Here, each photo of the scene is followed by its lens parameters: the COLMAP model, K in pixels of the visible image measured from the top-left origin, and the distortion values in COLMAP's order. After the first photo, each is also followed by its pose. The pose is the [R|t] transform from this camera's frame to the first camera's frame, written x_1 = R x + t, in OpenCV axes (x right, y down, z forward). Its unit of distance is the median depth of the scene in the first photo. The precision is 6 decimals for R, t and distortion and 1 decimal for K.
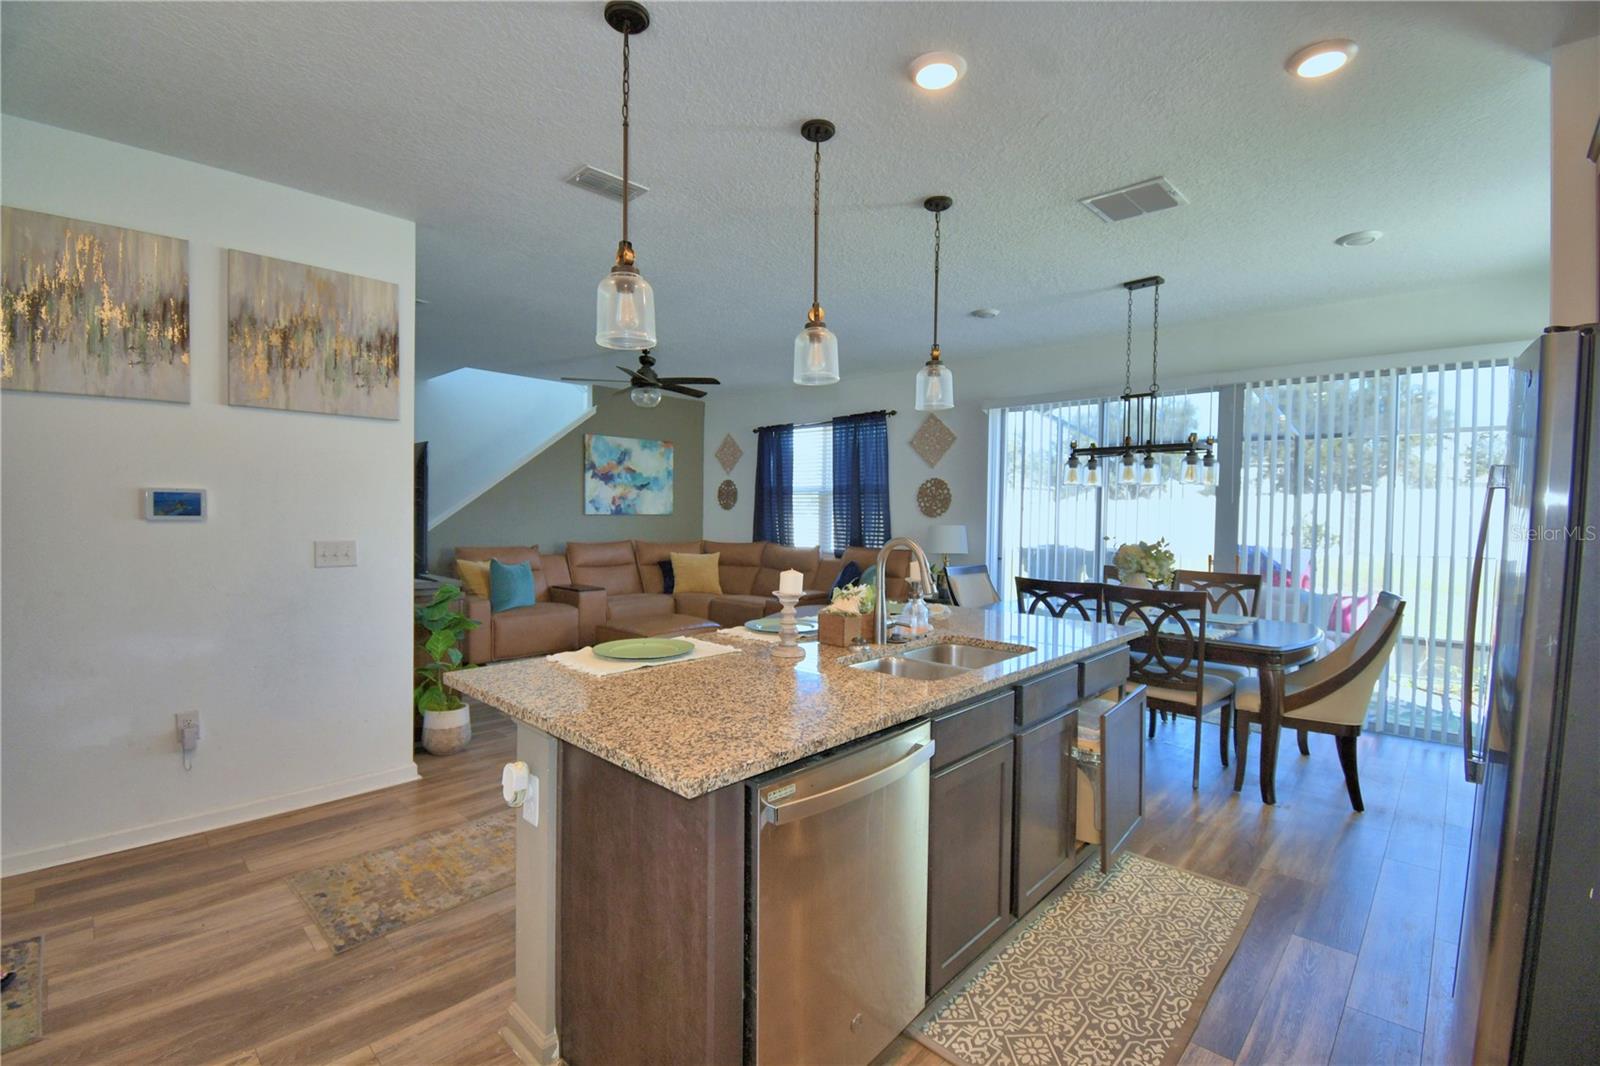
lens RADIAL K [[705.0, 0, 805.0], [0, 705.0, 534.2], [0, 0, 1]] dist [0.004346, -0.016019]
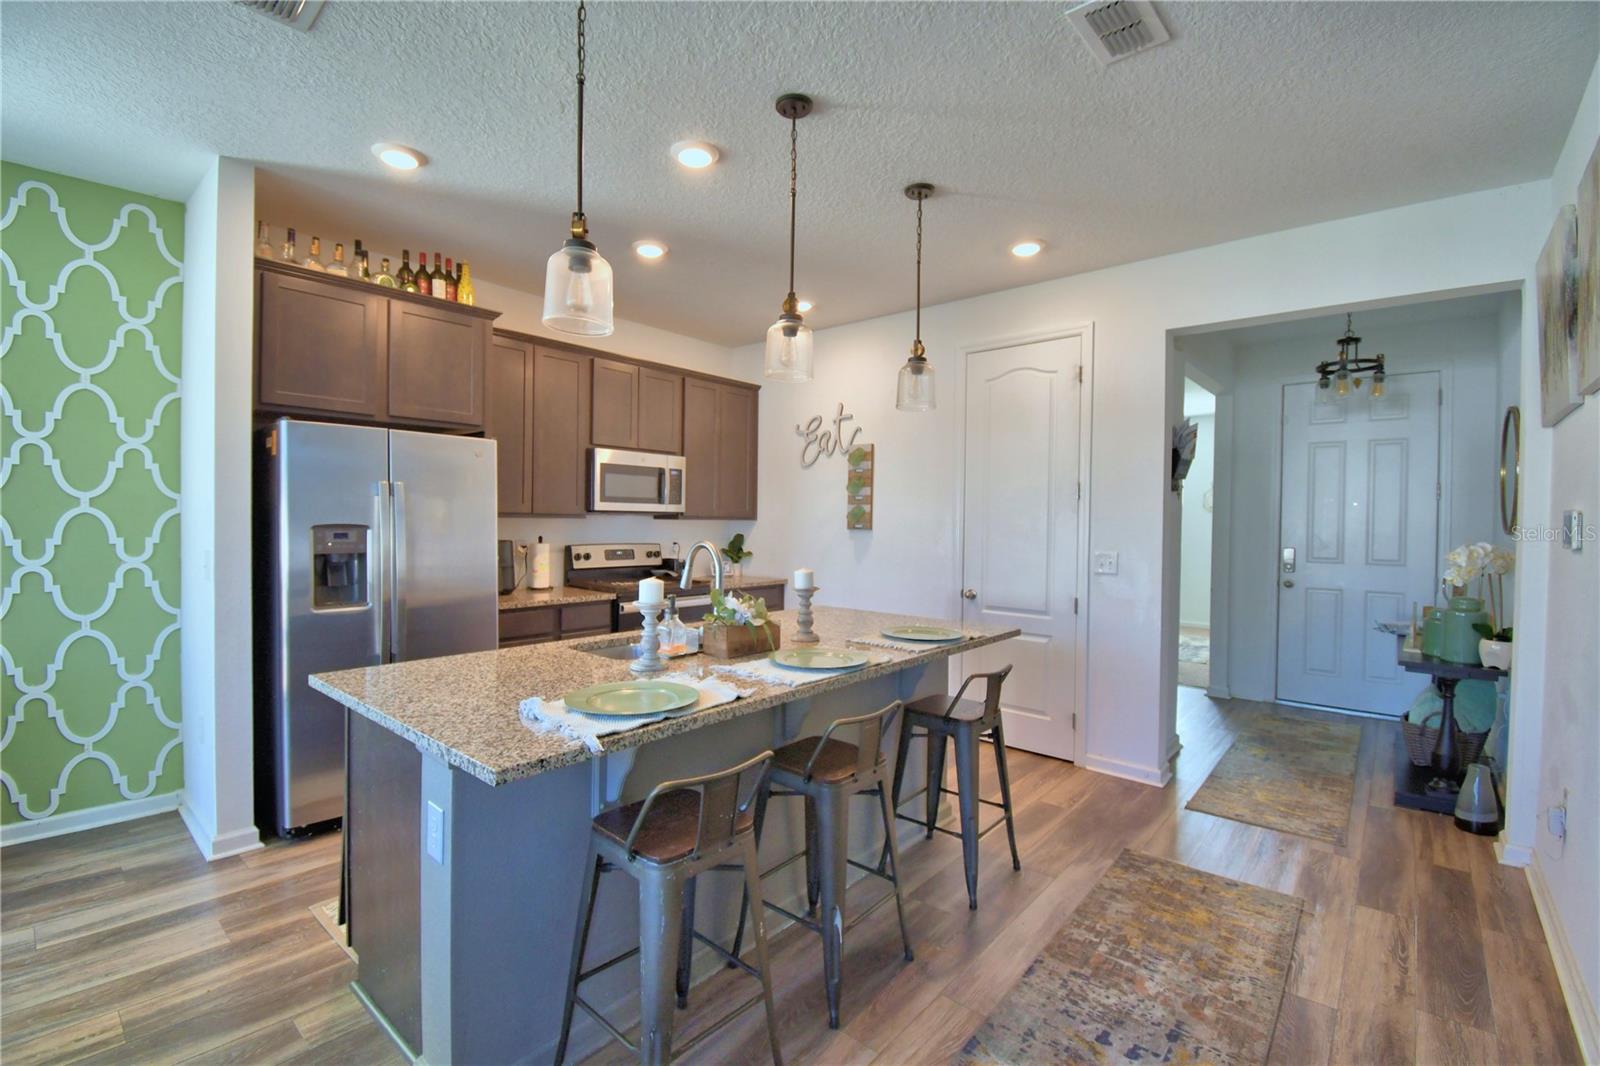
lens RADIAL K [[705.0, 0, 784.2], [0, 705.0, 531.4], [0, 0, 1]] dist [0.004346, -0.016019]
pose [[-0.999541, -0.025805, -0.015872, 0.010010], [-0.026567, 0.998405, 0.049818, -0.020584], [0.014561, 0.050217, -0.998632, 0.642420]]
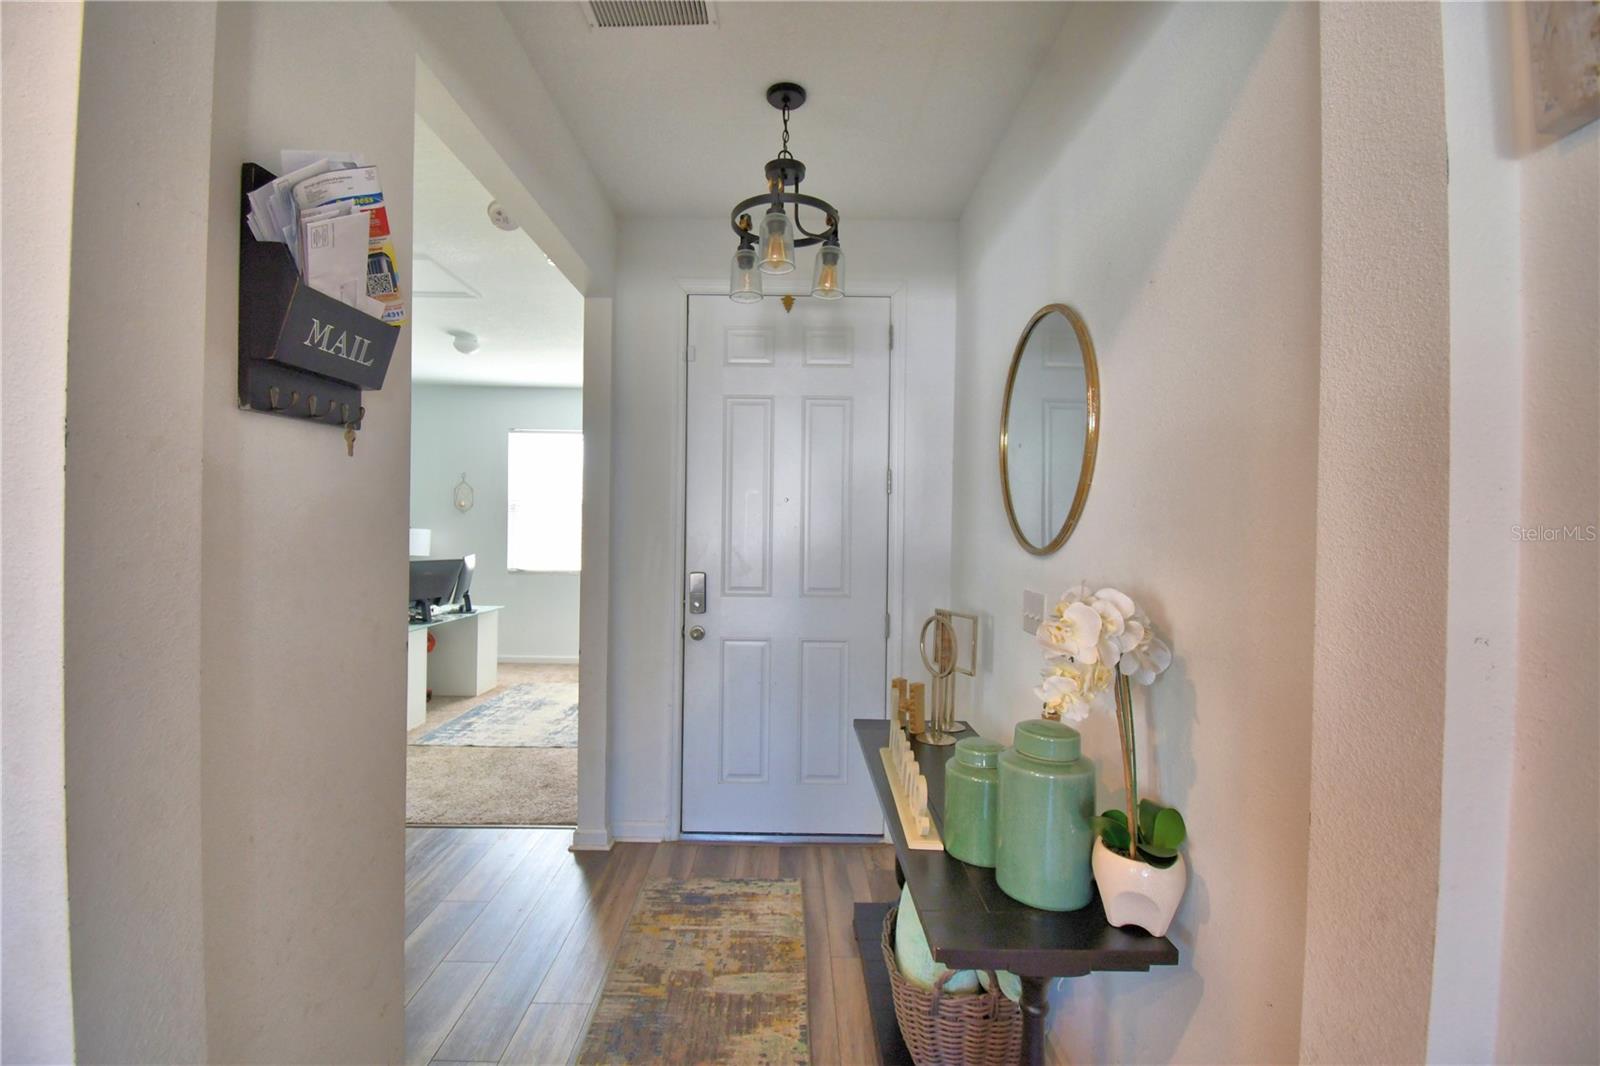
lens RADIAL K [[705.0, 0, 797.0], [0, 705.0, 530.4], [0, 0, 1]] dist [0.004346, -0.016019]
pose [[-0.734059, -0.022720, -0.678705, -0.261597], [-0.046335, 0.998787, 0.016680, -0.016352], [0.677503, 0.043692, -0.734221, 0.297715]]
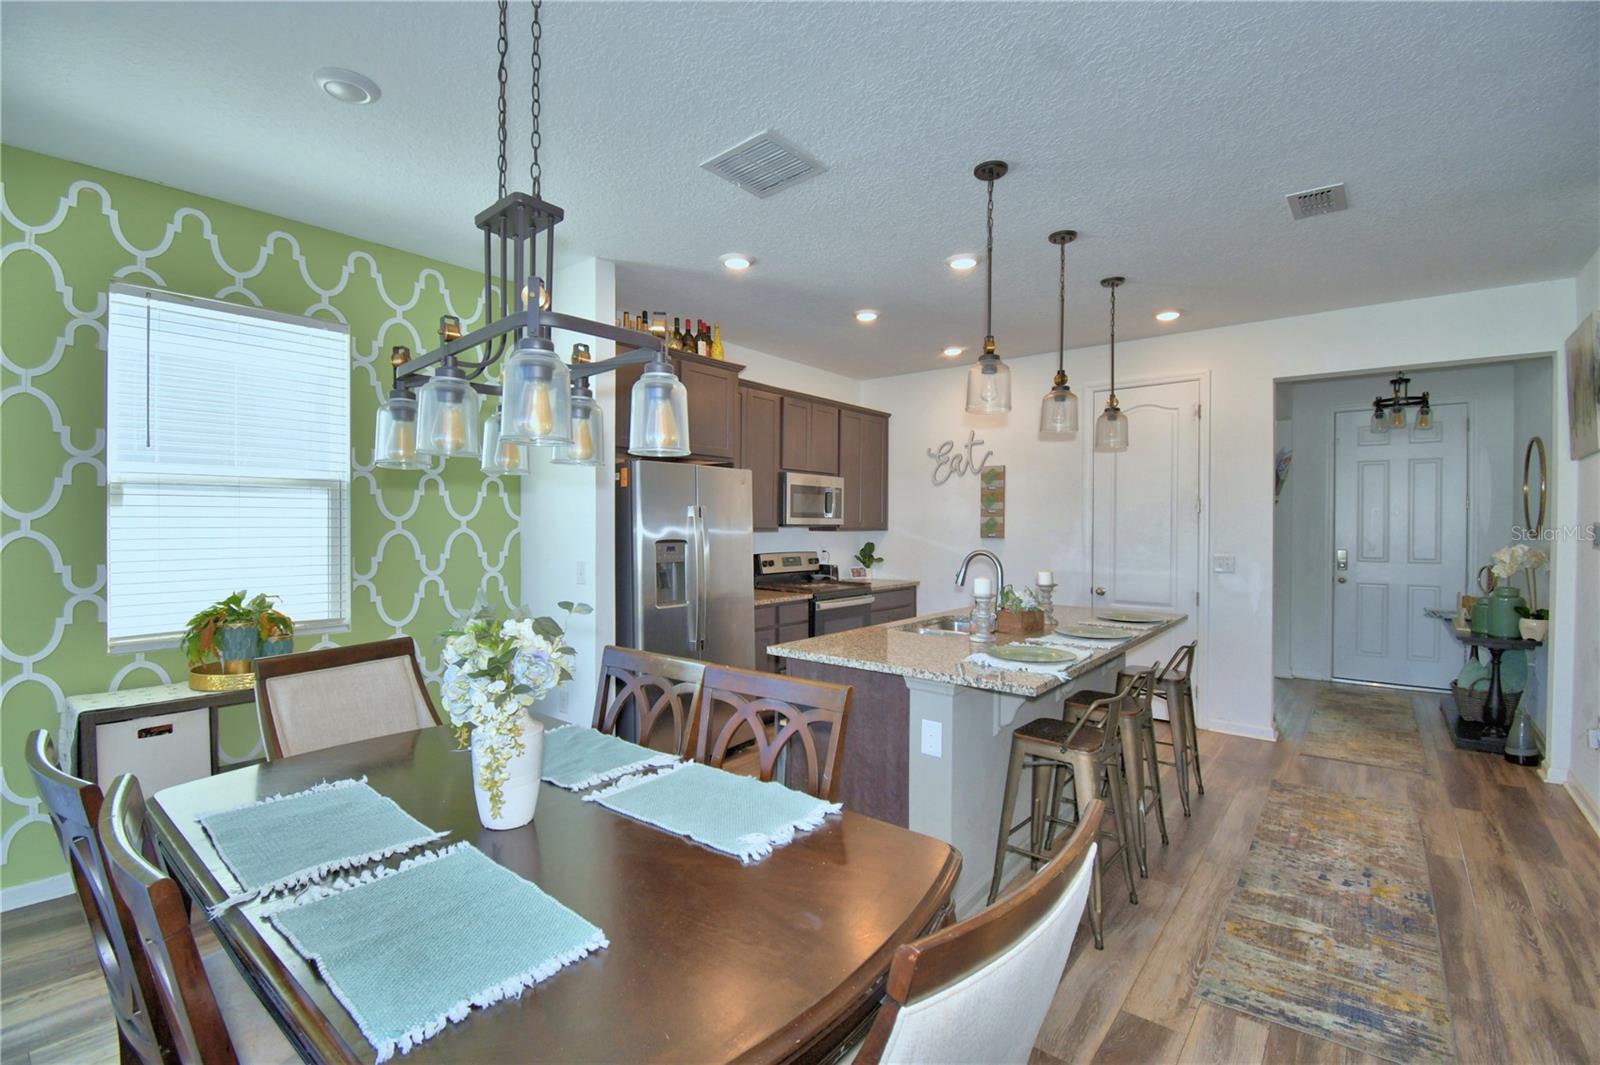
lens RADIAL K [[705.0, 0, 787.4], [0, 705.0, 533.5], [0, 0, 1]] dist [0.004346, -0.016019]
pose [[-0.998997, -0.016254, -0.041732, 0.185474], [-0.018127, 0.998826, 0.044916, -0.027132], [0.040953, 0.045627, -0.998119, 0.753505]]
